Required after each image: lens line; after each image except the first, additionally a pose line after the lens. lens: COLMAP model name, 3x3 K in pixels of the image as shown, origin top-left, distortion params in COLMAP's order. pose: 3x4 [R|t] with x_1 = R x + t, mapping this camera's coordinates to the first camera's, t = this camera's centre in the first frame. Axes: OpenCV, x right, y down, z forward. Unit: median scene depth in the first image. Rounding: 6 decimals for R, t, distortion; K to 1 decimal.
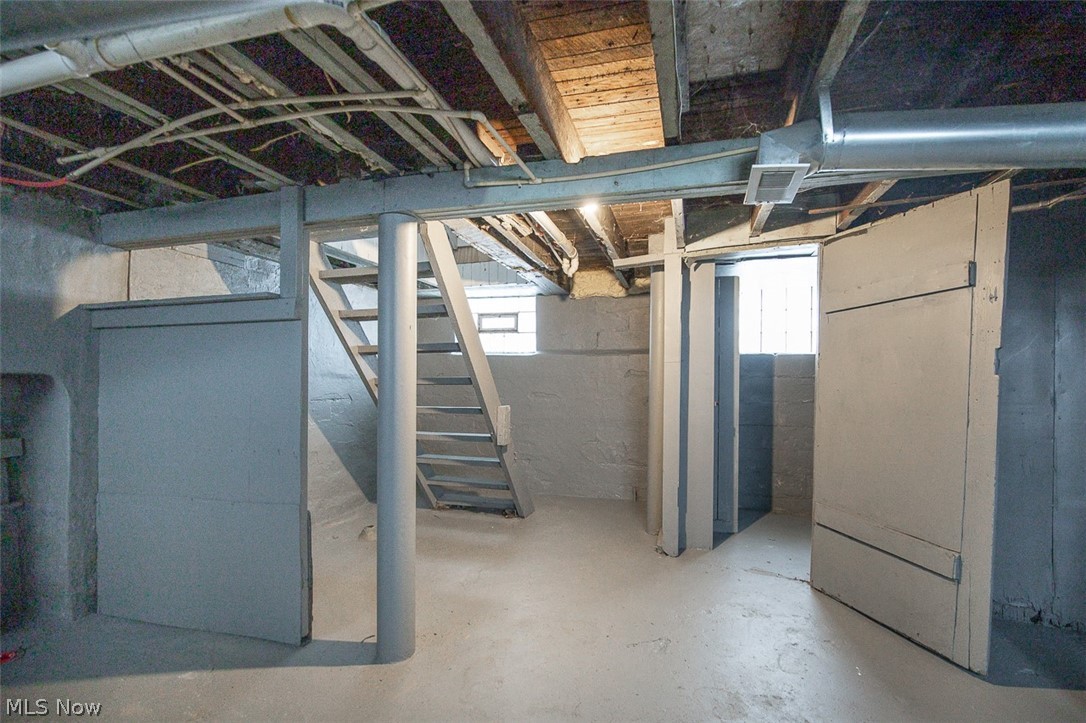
lens RADIAL K [[499.7, 0, 541.0], [0, 499.7, 361.3], [0, 0, 1]] dist [-0.009754, 0.000136]
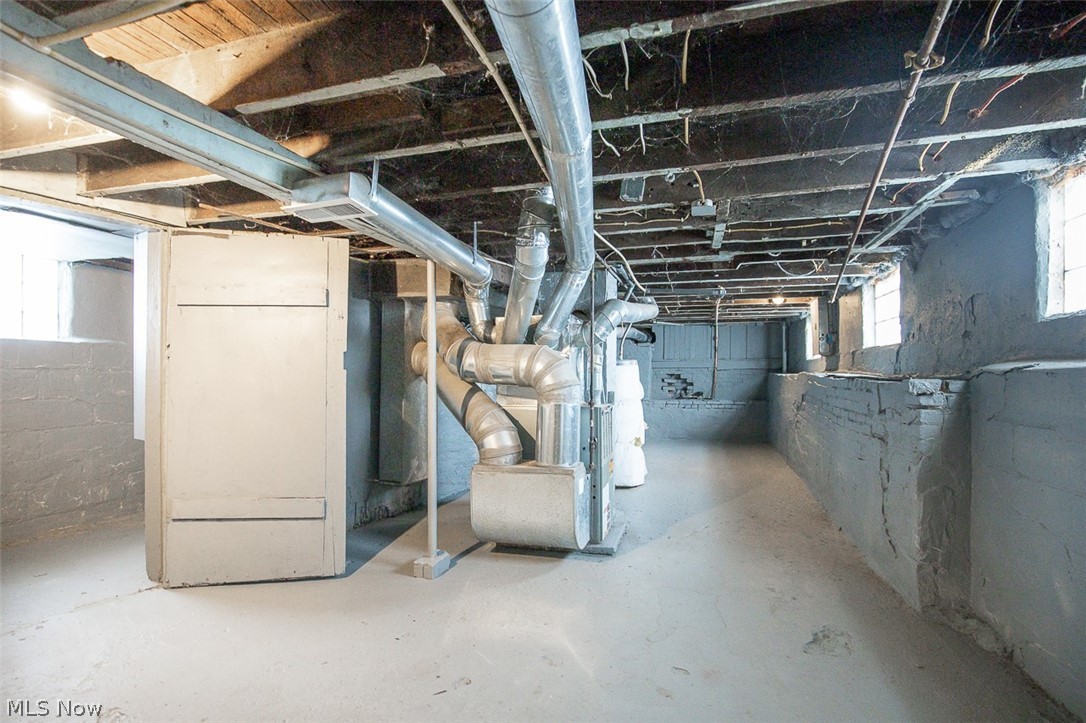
lens RADIAL K [[499.7, 0, 541.0], [0, 499.7, 361.3], [0, 0, 1]] dist [-0.009754, 0.000136]
pose [[0.054104, 0.016911, 0.998392, -0.505796], [-0.036743, 0.999213, -0.014933, 0.001996], [-0.997859, -0.035876, 0.054683, 0.316547]]
